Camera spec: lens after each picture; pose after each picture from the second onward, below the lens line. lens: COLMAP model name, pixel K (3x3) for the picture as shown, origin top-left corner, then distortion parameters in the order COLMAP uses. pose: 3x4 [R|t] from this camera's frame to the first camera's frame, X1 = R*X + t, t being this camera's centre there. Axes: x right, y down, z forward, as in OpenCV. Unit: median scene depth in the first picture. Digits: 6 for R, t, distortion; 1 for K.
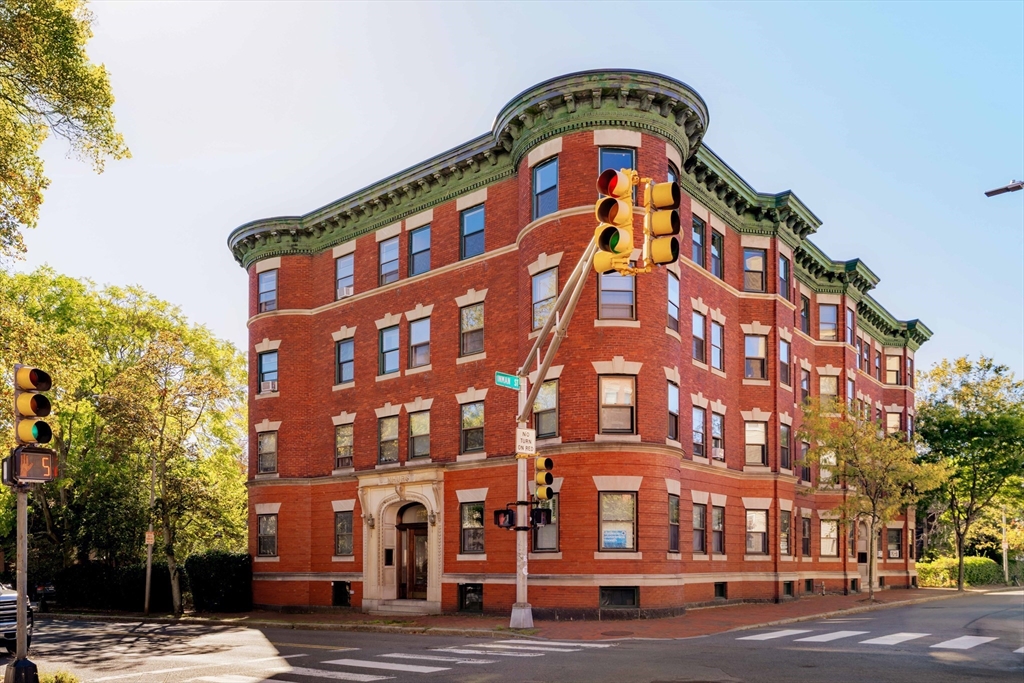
lens RADIAL K [[767.8, 0, 513.8], [0, 767.8, 338.0], [0, 0, 1]] dist [-0.000314, 0.000273]
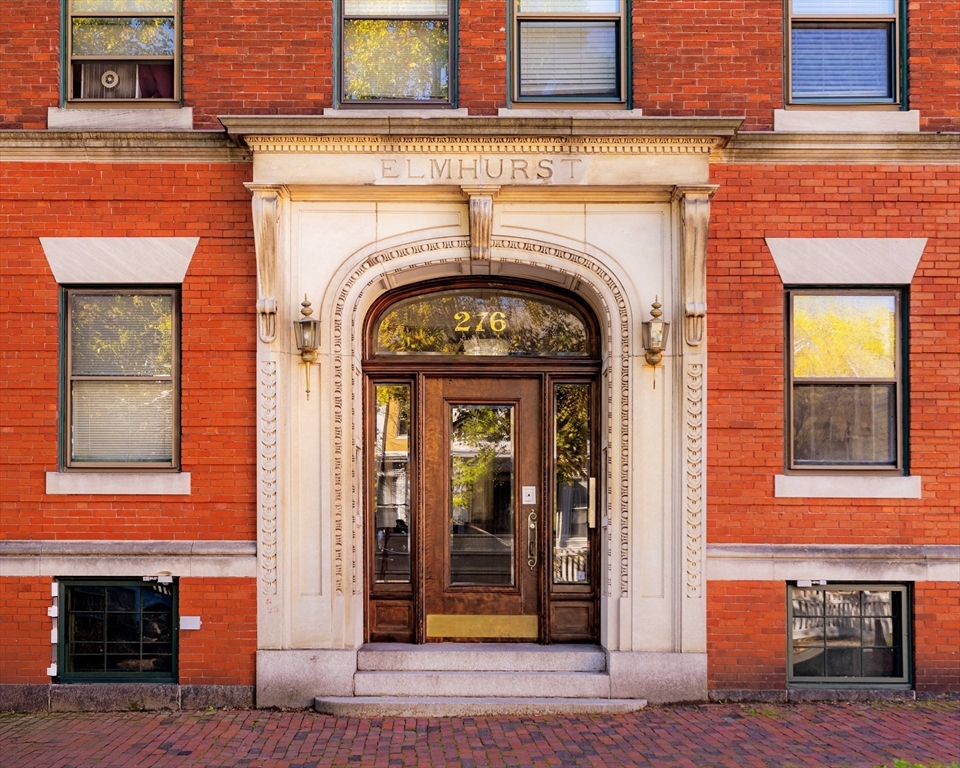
lens RADIAL K [[2119.1, 0, 480.0], [0, 2119.1, 384.0], [0, 0, 1]] dist [-0.085538, -0.411262]
pose [[0.796139, 0.039033, 0.603853, -0.540034], [-0.174745, 0.970232, 0.167673, 0.134909], [-0.579333, -0.239011, 0.779261, 0.457328]]
